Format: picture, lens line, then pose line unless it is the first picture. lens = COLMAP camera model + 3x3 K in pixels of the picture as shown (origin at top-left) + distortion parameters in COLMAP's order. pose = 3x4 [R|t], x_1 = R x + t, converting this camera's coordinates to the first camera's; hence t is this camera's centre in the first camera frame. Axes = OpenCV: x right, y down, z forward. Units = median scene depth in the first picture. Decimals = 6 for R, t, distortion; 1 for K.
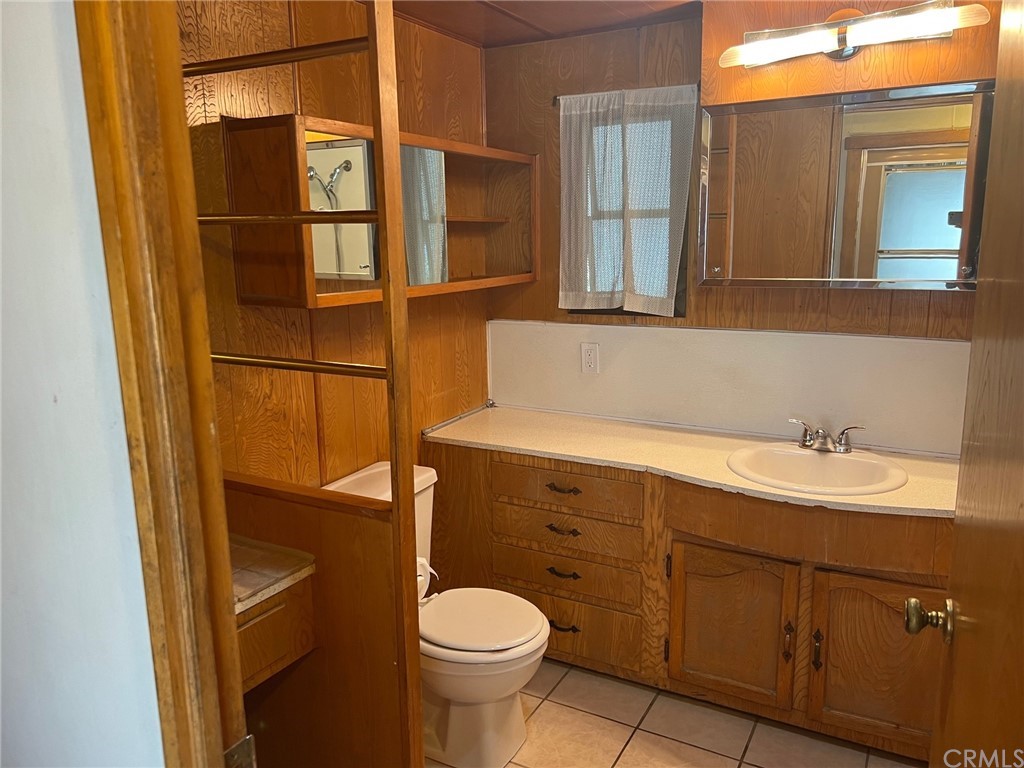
lens RADIAL K [[773.5, 0, 513.1], [0, 773.5, 382.7], [0, 0, 1]] dist [0.052783, -0.062018]
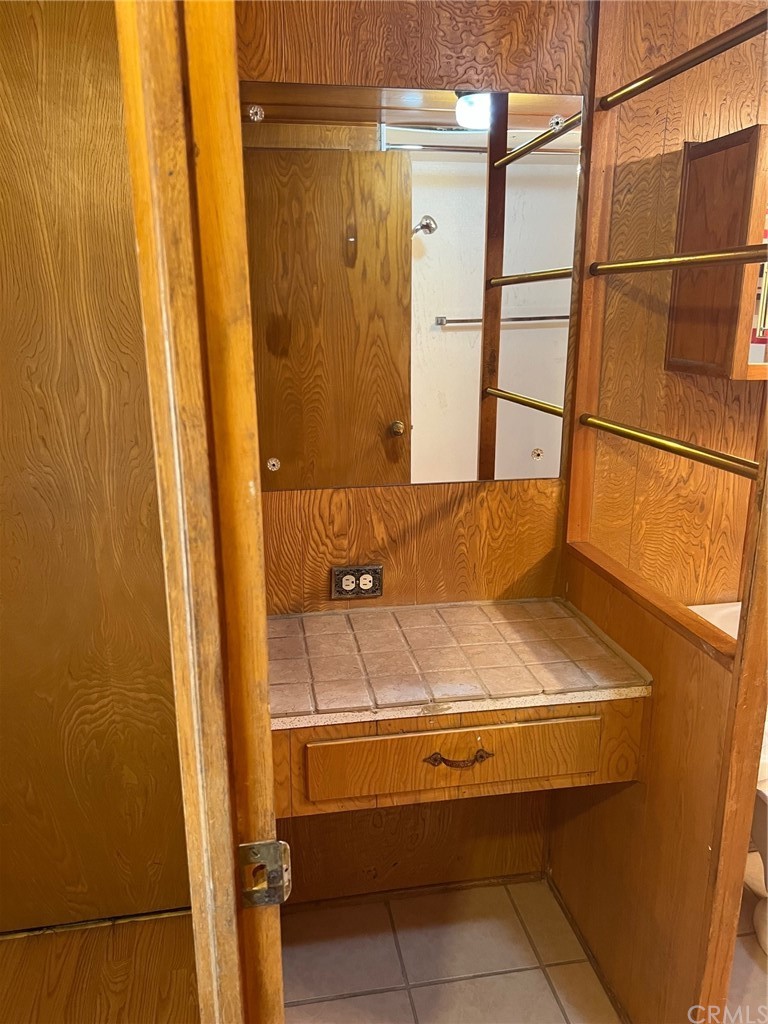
lens RADIAL K [[773.5, 0, 387.6], [0, 773.5, 511.7], [0, 0, 1]] dist [0.052783, -0.062018]
pose [[0.636447, 0.208430, -0.742626, 0.151857], [-0.154443, 0.977736, 0.142056, -0.025855], [0.755700, 0.024282, 0.654467, 0.246865]]
